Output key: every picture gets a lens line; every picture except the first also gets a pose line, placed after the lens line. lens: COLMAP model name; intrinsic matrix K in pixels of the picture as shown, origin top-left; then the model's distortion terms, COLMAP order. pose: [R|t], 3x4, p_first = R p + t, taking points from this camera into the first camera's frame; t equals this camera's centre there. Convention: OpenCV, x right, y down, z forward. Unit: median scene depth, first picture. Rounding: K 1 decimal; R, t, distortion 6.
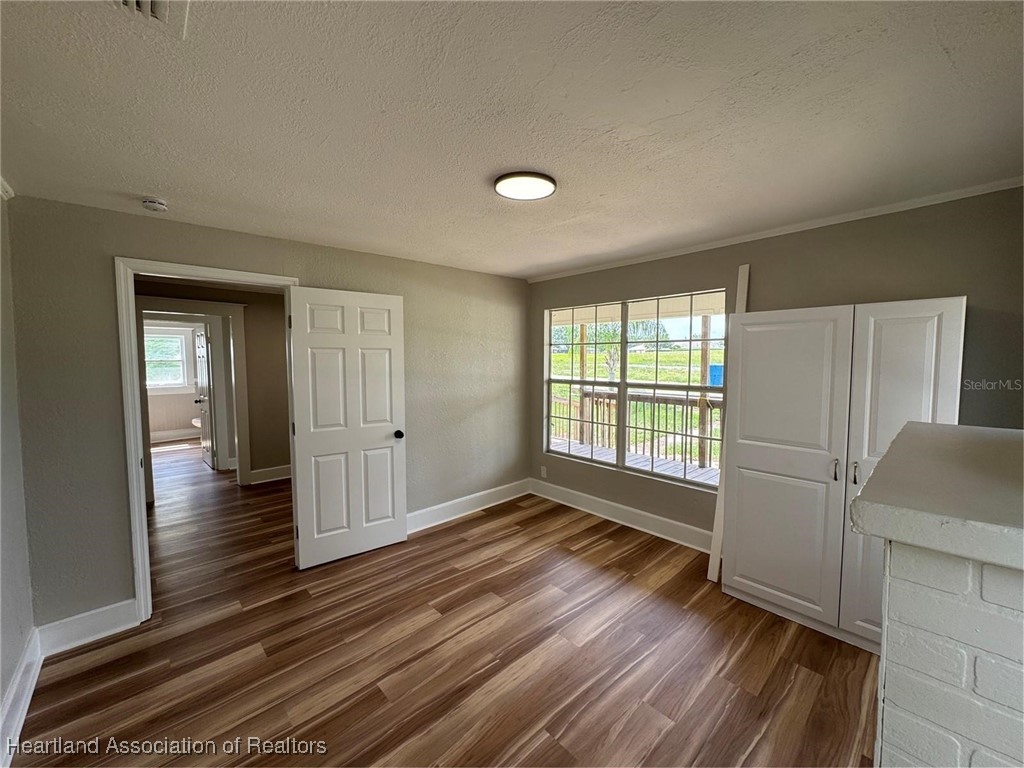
lens RADIAL K [[409.1, 0, 513.3], [0, 409.1, 386.3], [0, 0, 1]] dist [-0.002865, 0.000513]
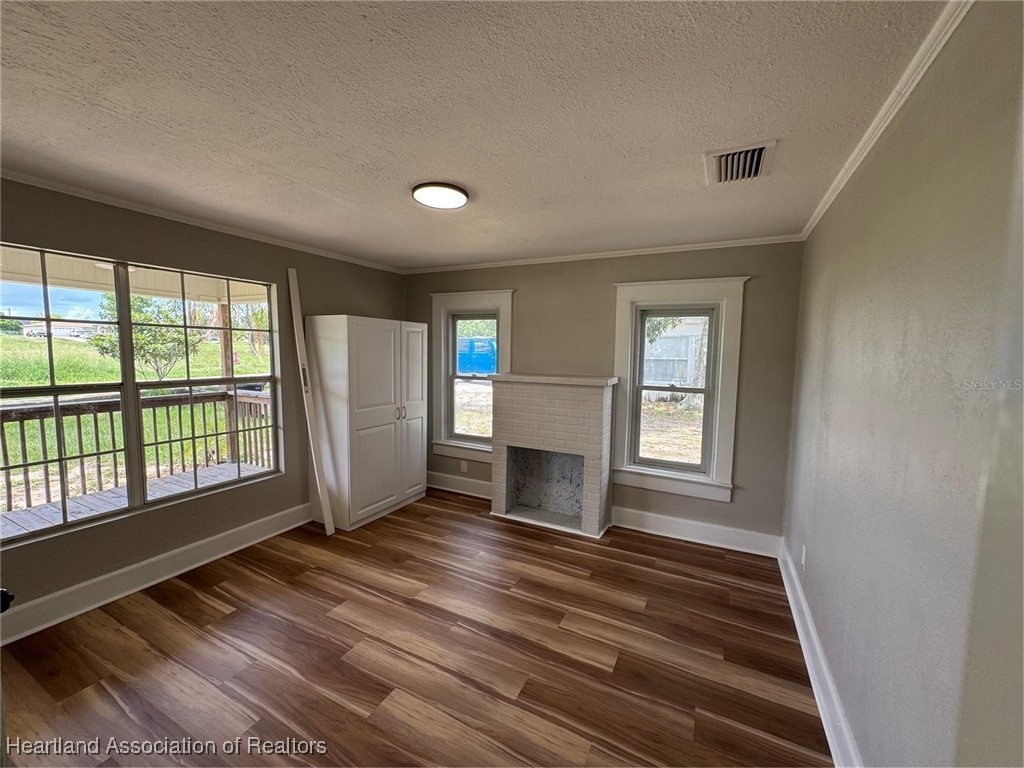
lens RADIAL K [[409.1, 0, 516.4], [0, 409.1, 383.1], [0, 0, 1]] dist [-0.002865, 0.000513]
pose [[-0.355567, -0.072151, 0.931862, -0.664380], [0.054236, 0.993743, 0.097637, -0.045680], [-0.933076, 0.085257, -0.349429, 0.727709]]
